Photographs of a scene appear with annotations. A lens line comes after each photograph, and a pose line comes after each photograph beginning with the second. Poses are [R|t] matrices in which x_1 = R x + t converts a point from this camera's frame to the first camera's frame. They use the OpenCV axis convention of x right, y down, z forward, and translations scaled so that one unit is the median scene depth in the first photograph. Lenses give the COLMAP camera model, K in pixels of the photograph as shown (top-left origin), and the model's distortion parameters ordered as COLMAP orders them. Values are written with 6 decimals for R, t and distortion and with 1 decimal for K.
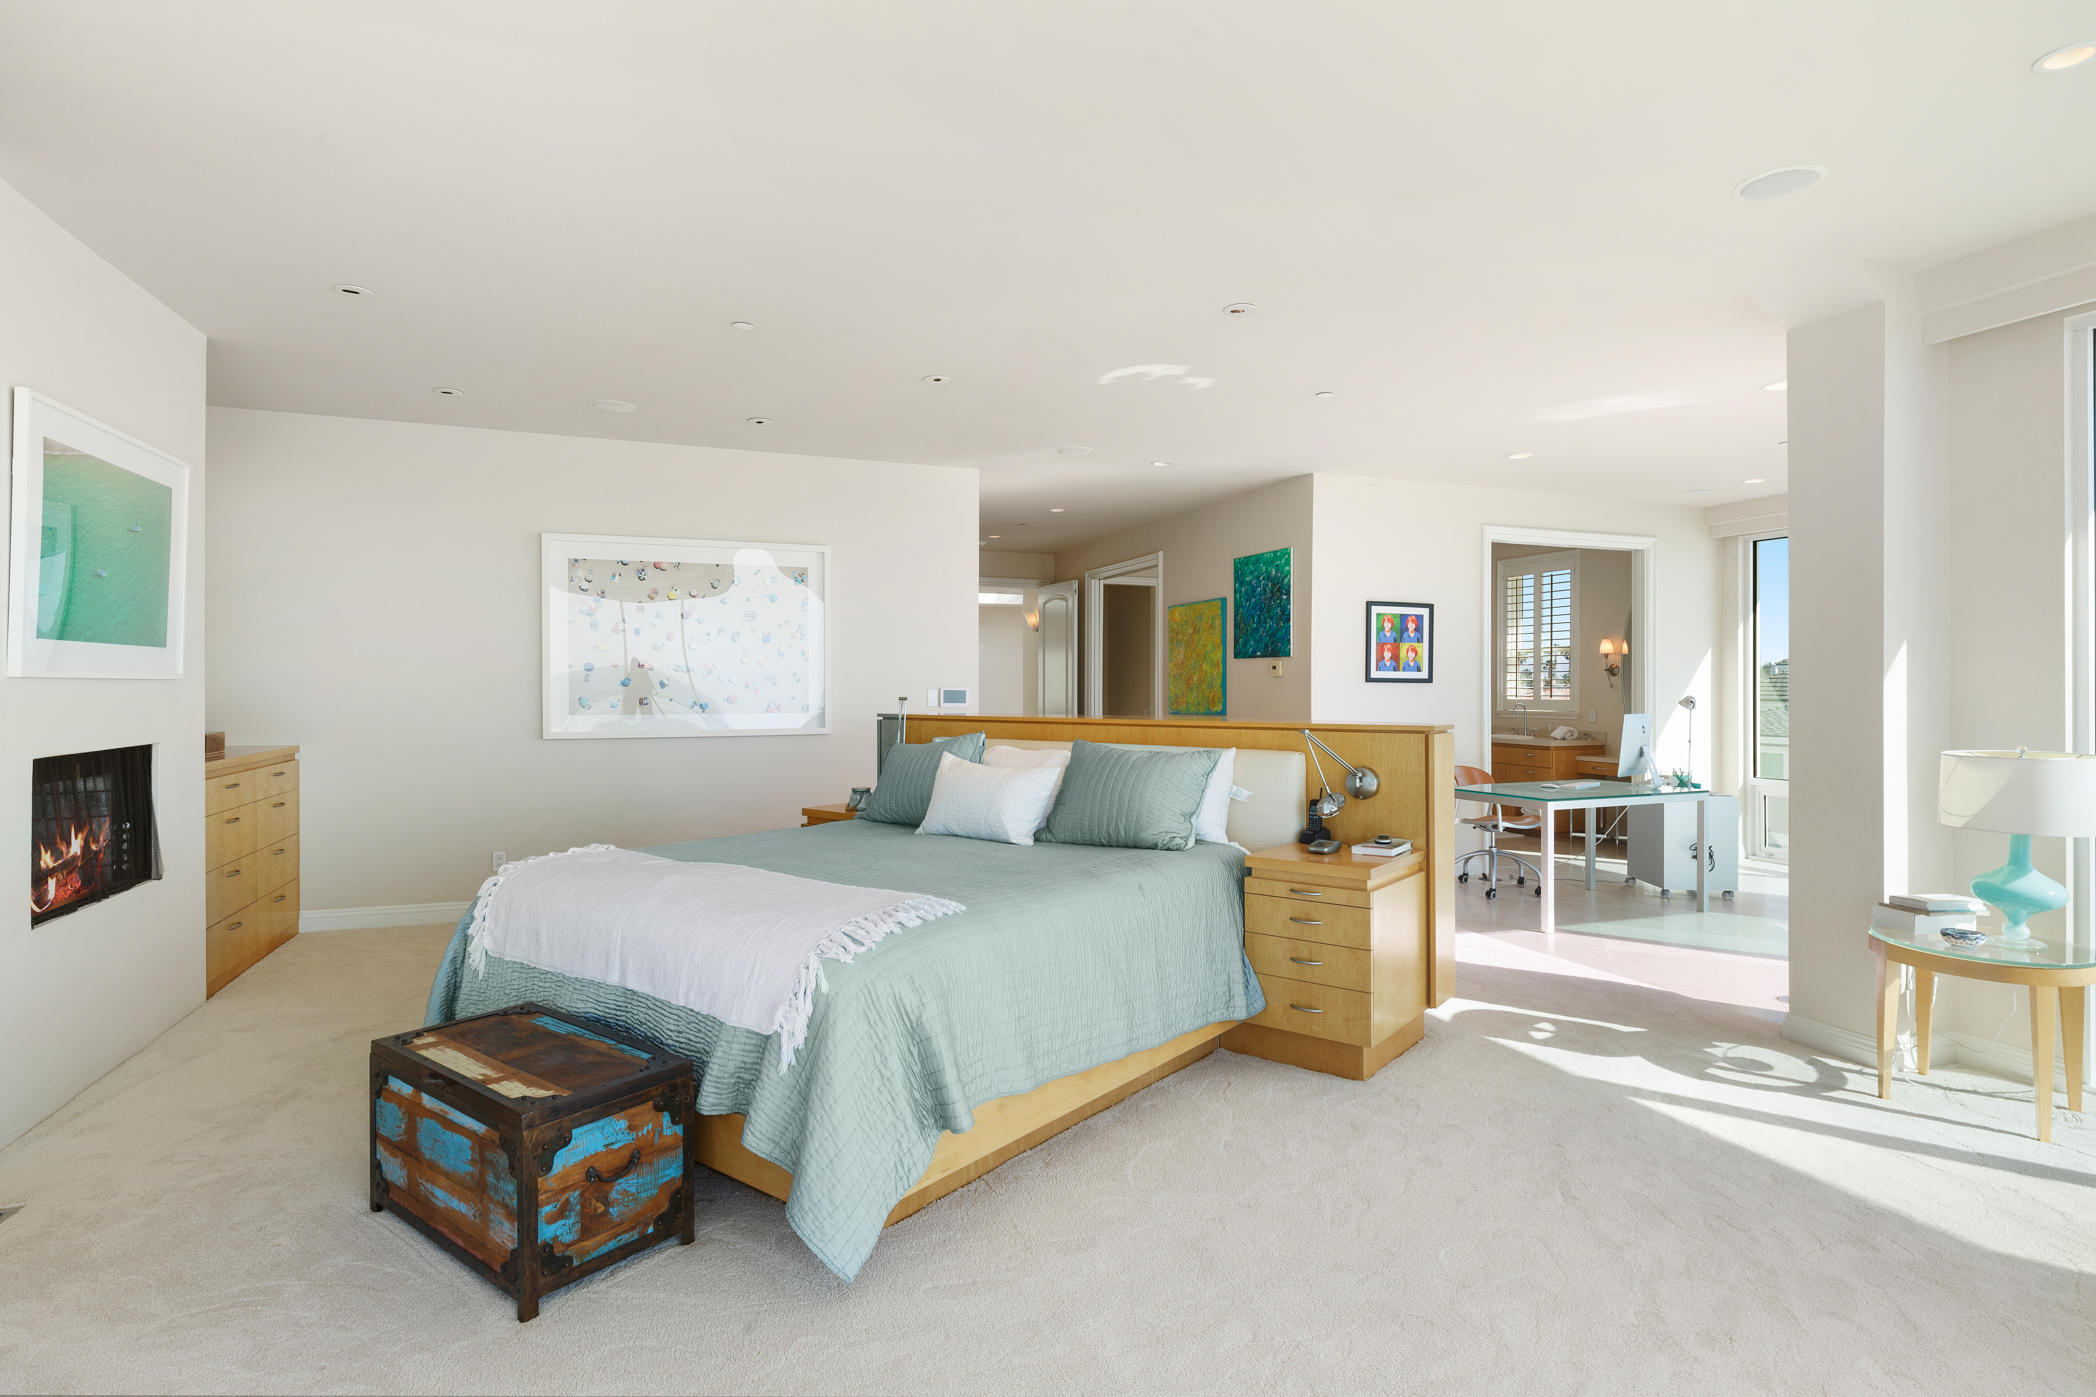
lens RADIAL K [[1064.0, 0, 1049.0], [0, 1064.0, 715.1], [0, 0, 1]] dist [0.003382, -0.000002]
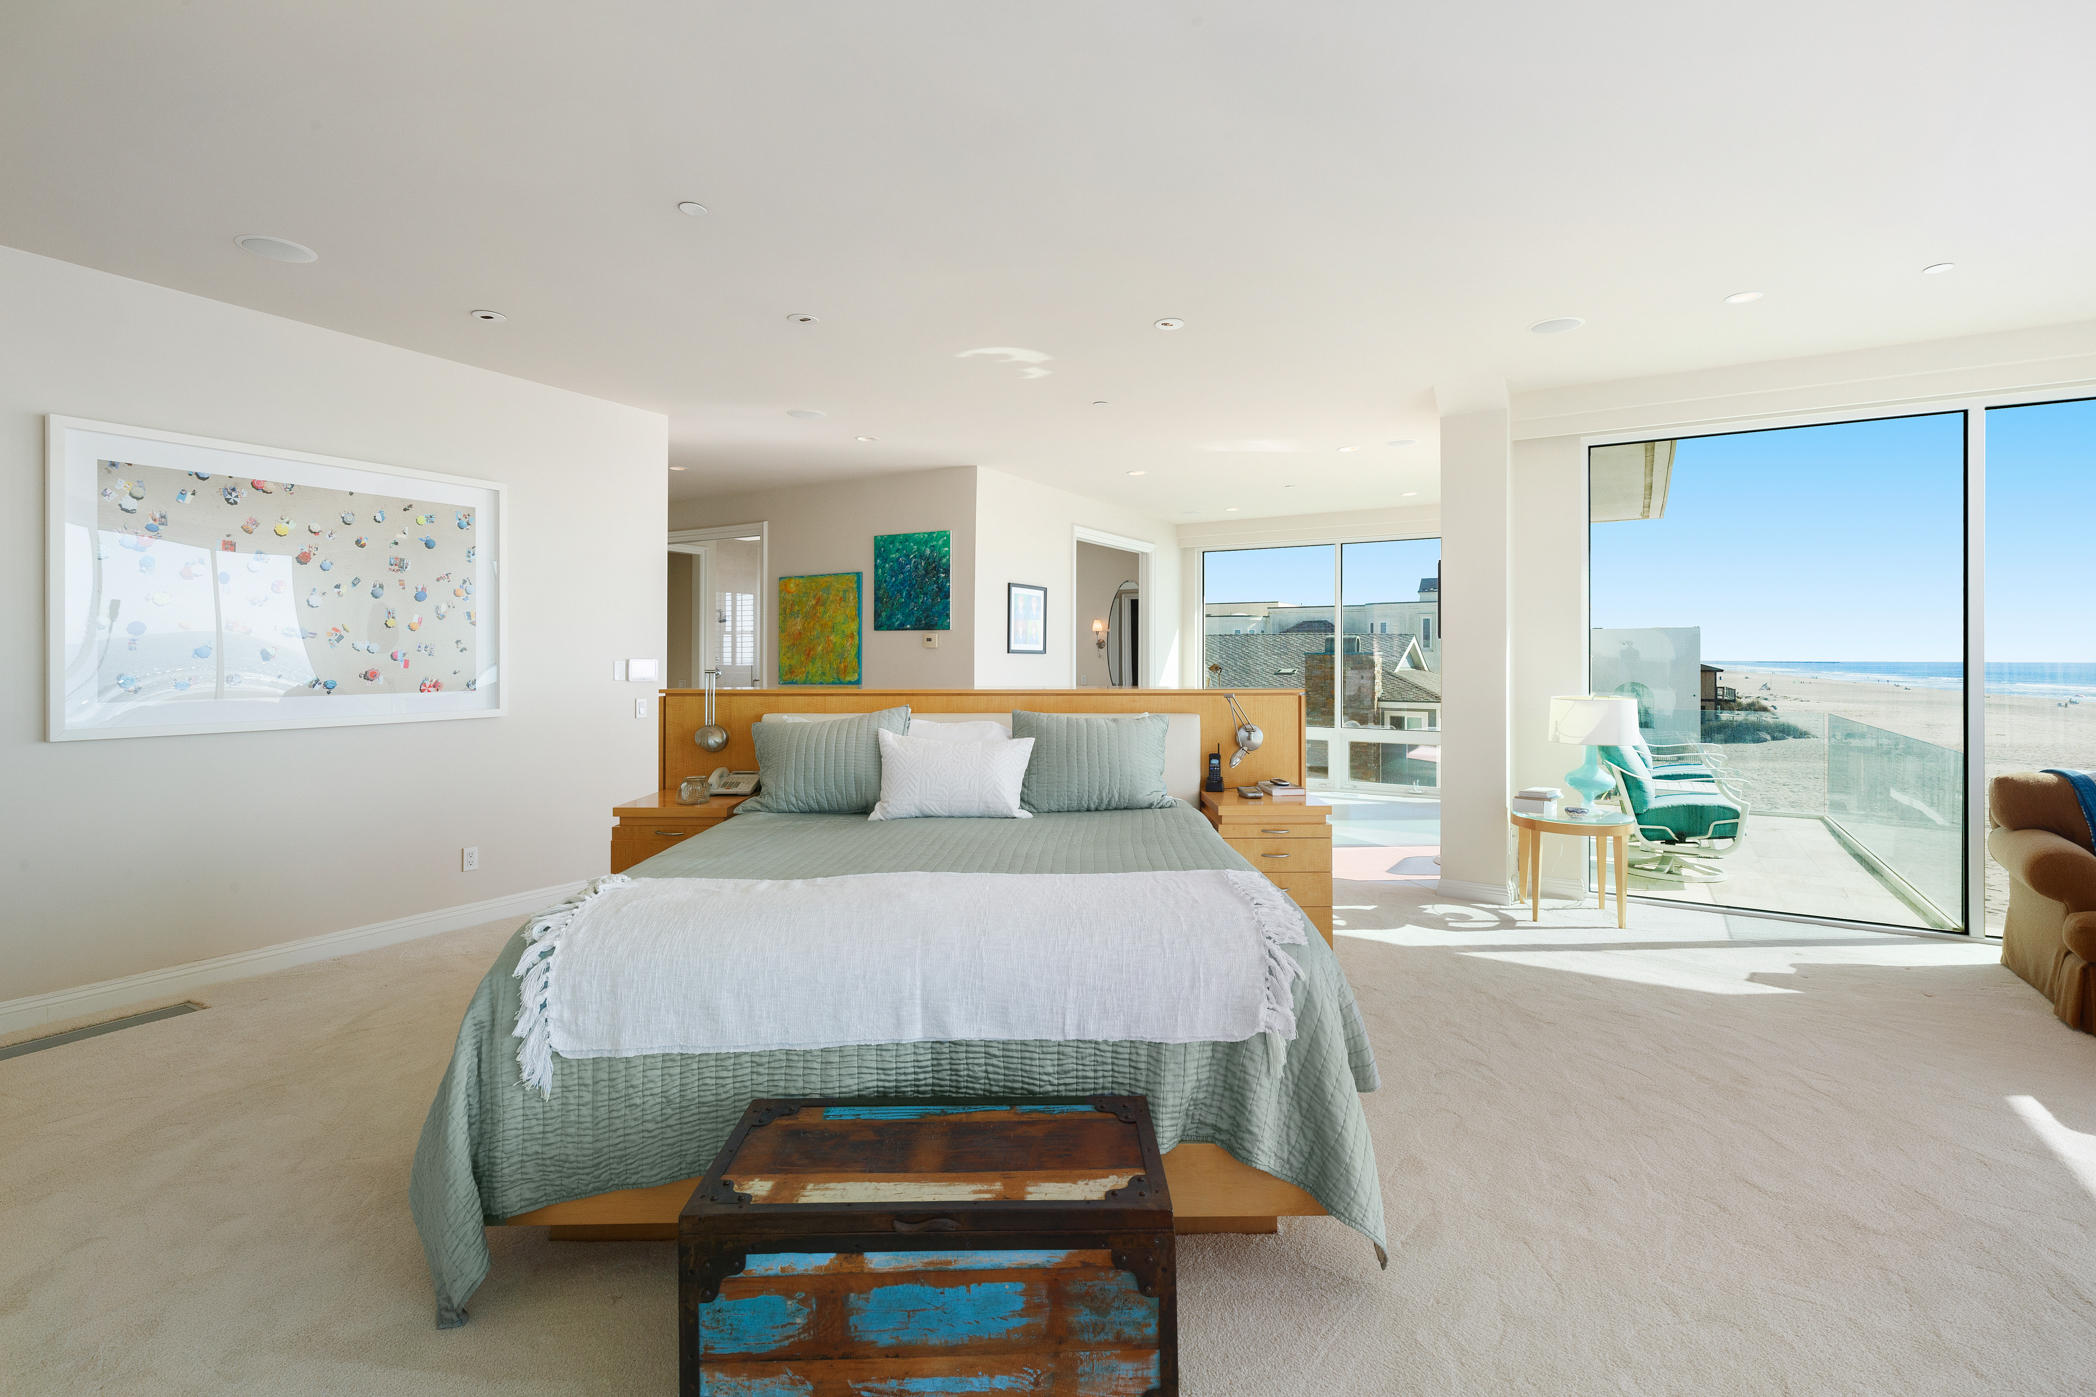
lens RADIAL K [[965.1, 0, 1047.6], [0, 965.1, 682.3], [0, 0, 1]] dist [0.010635, -0.000273]
pose [[0.788583, -0.017032, 0.614692, -0.337205], [0.016983, 0.999838, 0.005917, -0.005490], [-0.614694, 0.005773, 0.788745, 0.168150]]
